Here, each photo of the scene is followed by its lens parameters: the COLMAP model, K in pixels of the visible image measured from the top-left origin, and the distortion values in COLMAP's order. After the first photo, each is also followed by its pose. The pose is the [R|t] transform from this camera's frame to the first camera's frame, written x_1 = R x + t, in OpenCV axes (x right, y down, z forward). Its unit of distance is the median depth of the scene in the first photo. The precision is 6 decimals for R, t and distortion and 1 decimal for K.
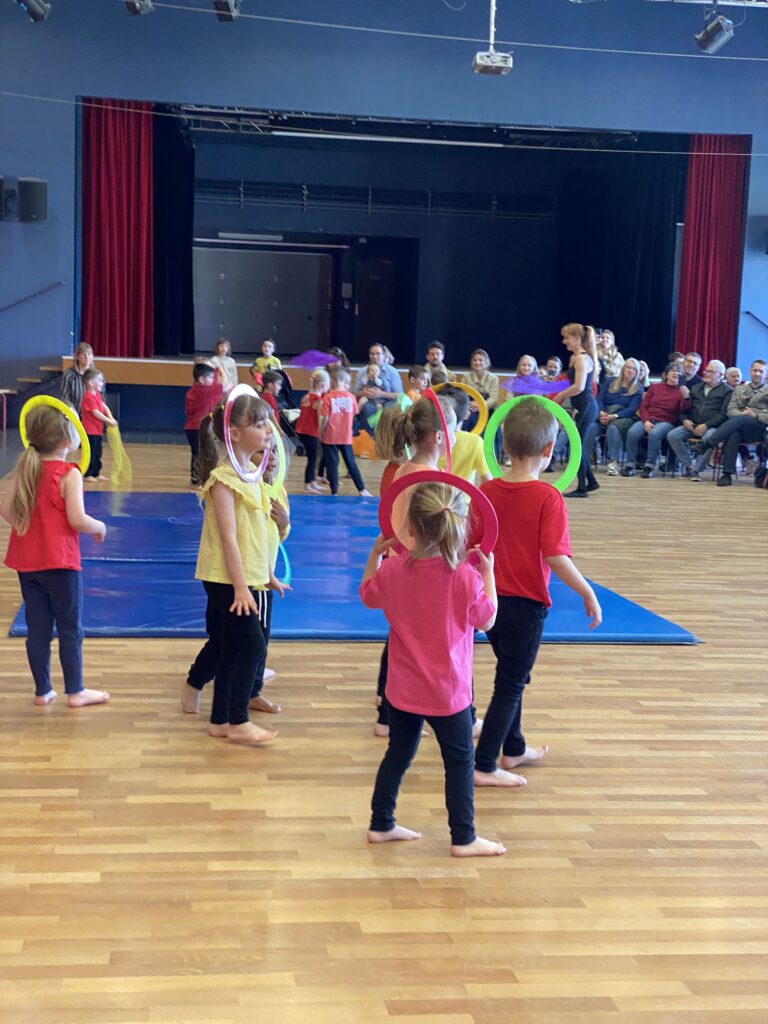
lens RADIAL K [[1534.8, 0, 378.5], [0, 1534.8, 519.9], [0, 0, 1]] dist [0.112393, 0.000000]
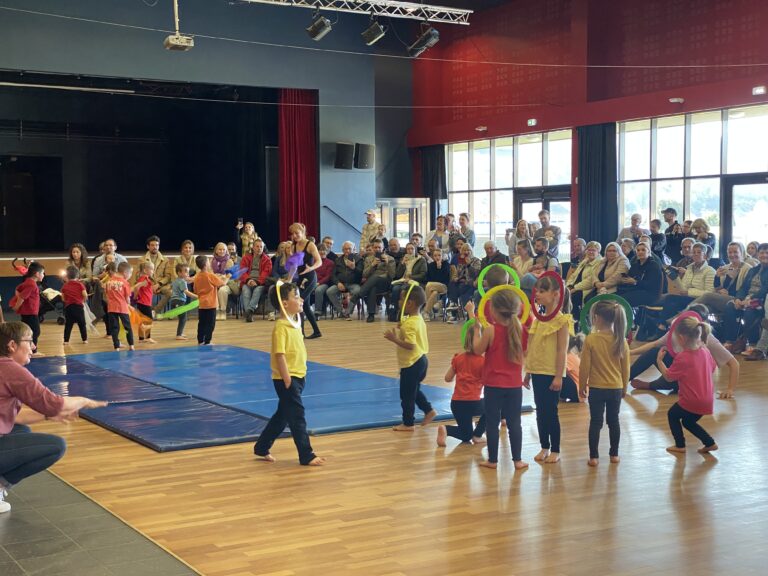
lens RADIAL K [[1151.1, 0, 399.1], [0, 1151.1, 297.1], [0, 0, 1]] dist [0.112393, 0.000000]
pose [[0.914609, -0.067256, 0.398706, -0.163431], [0.086777, 0.995742, -0.031094, -0.006901], [-0.394917, 0.063038, 0.916552, -0.049908]]
